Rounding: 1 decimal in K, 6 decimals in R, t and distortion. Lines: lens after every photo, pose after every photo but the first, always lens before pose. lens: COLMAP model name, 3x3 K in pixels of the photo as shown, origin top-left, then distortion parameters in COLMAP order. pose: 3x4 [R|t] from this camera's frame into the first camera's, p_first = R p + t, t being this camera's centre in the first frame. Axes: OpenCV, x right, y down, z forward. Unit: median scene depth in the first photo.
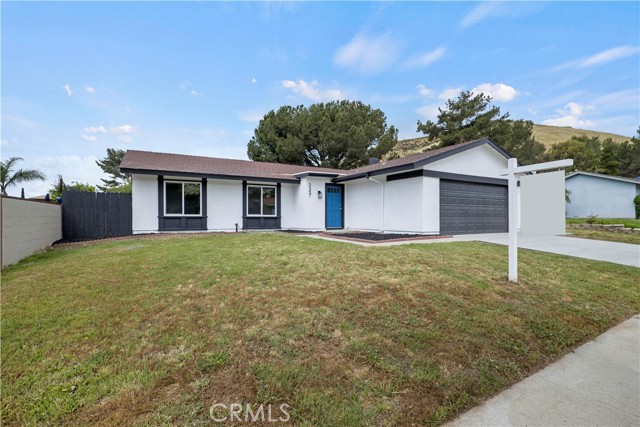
lens RADIAL K [[298.3, 0, 320.0], [0, 298.3, 213.5], [0, 0, 1]] dist [-0.022343, 0.000514]
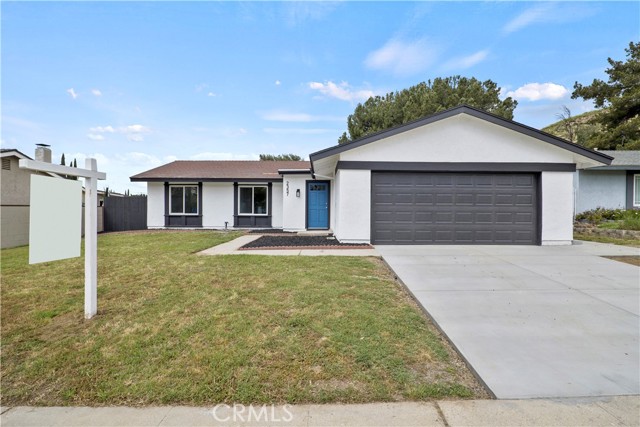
lens RADIAL K [[298.3, 0, 320.0], [0, 298.3, 213.5], [0, 0, 1]] dist [-0.022343, 0.000514]
pose [[0.869352, 0.009102, -0.494109, 0.542251], [0.001128, 0.999791, 0.020402, -0.018220], [0.494192, -0.018294, 0.869160, 0.213528]]
